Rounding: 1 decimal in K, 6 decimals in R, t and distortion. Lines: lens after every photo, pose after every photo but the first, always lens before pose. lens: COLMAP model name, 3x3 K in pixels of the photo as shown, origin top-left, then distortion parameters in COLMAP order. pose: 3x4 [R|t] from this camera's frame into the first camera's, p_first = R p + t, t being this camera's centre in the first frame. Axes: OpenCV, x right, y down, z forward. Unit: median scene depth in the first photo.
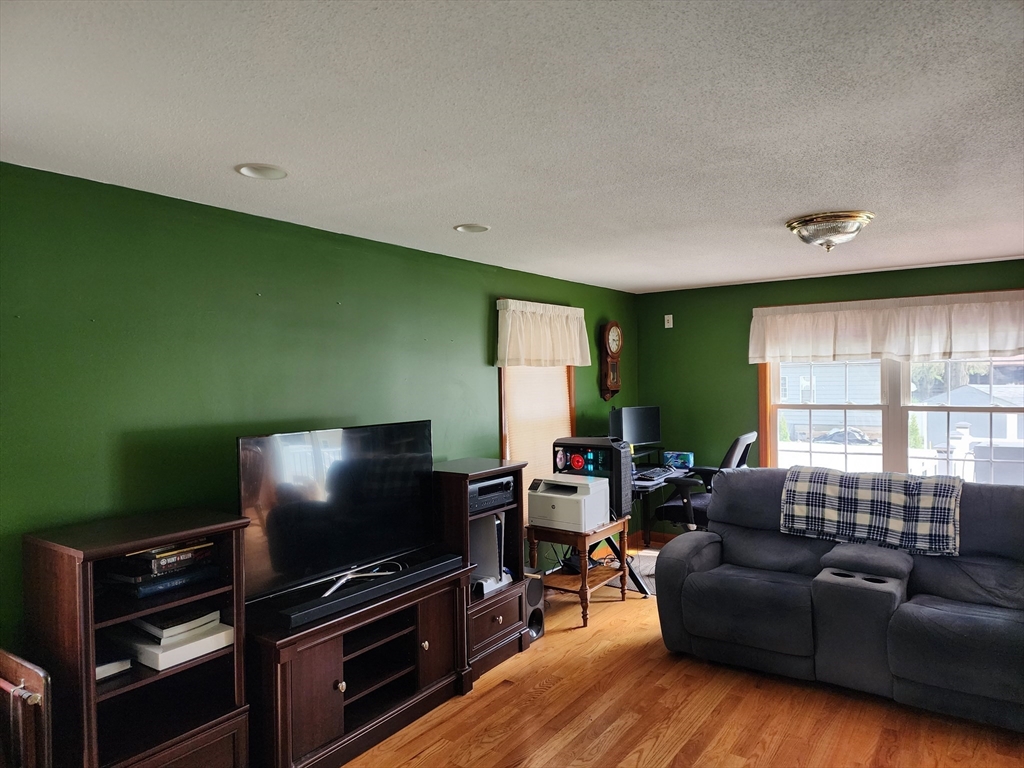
lens RADIAL K [[678.9, 0, 512.0], [0, 678.9, 384.0], [0, 0, 1]] dist [0.072268, -0.069493]
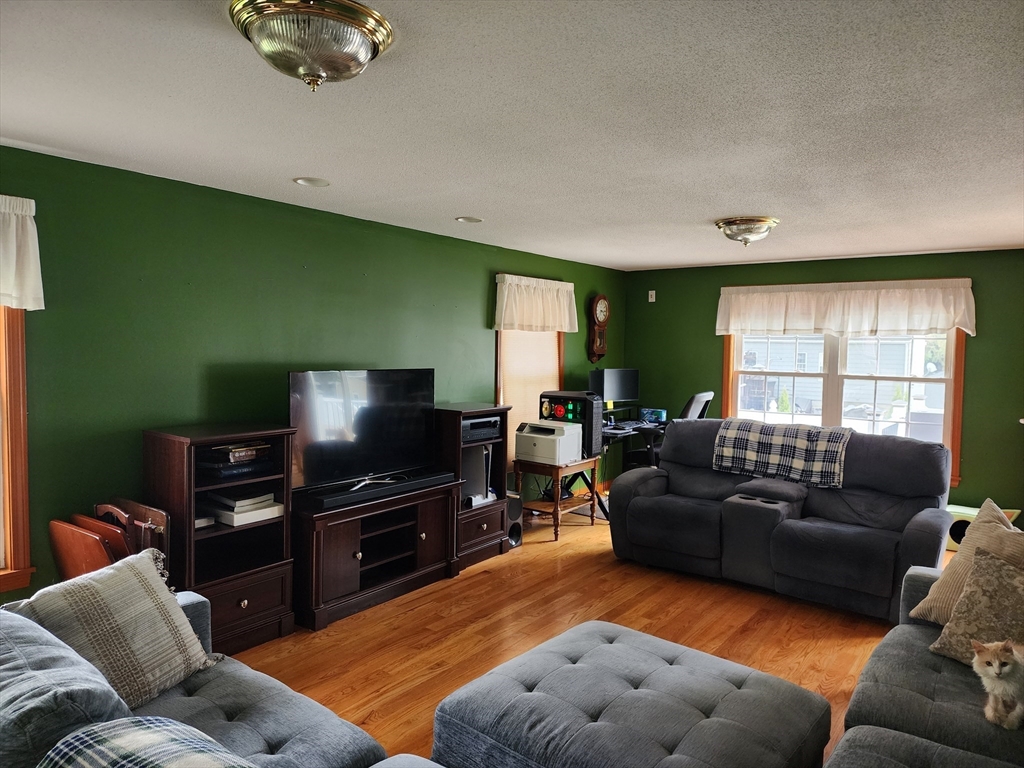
lens RADIAL K [[683.6, 0, 523.1], [0, 683.6, 369.4], [0, 0, 1]] dist [0.072599, -0.074488]
pose [[0.998999, 0.034598, -0.028362, 0.078515], [-0.033898, 0.999117, 0.024802, 0.015751], [0.029196, -0.023816, 0.999290, -0.264317]]
